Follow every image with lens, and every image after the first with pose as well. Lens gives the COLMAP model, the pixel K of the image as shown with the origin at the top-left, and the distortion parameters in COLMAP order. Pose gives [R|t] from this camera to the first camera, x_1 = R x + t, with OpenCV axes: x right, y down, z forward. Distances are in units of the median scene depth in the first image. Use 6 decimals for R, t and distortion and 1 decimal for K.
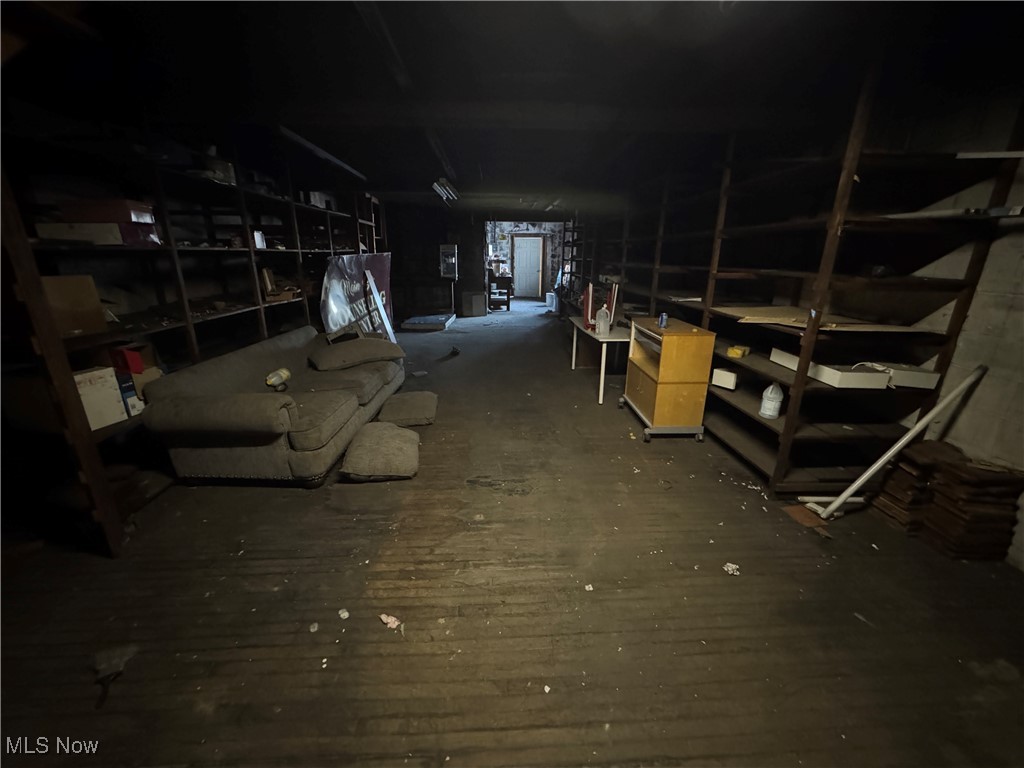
lens RADIAL K [[408.1, 0, 512.0], [0, 408.1, 384.0], [0, 0, 1]] dist [-0.000826, -0.000026]
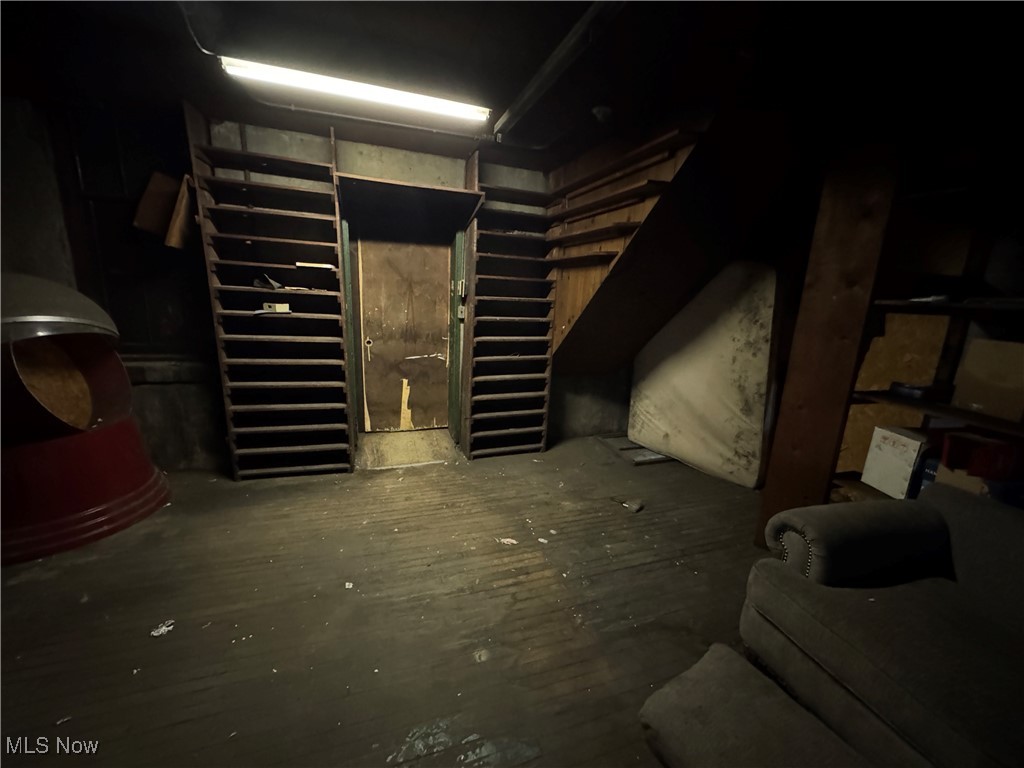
lens RADIAL K [[414.4, 0, 512.0], [0, 414.4, 384.0], [0, 0, 1]] dist [0.000541, 0.000099]
pose [[-0.958564, 0.010970, -0.284665, 0.077417], [-0.137025, 0.858317, 0.494485, -0.508007], [0.249757, 0.513002, -0.821249, 1.610041]]
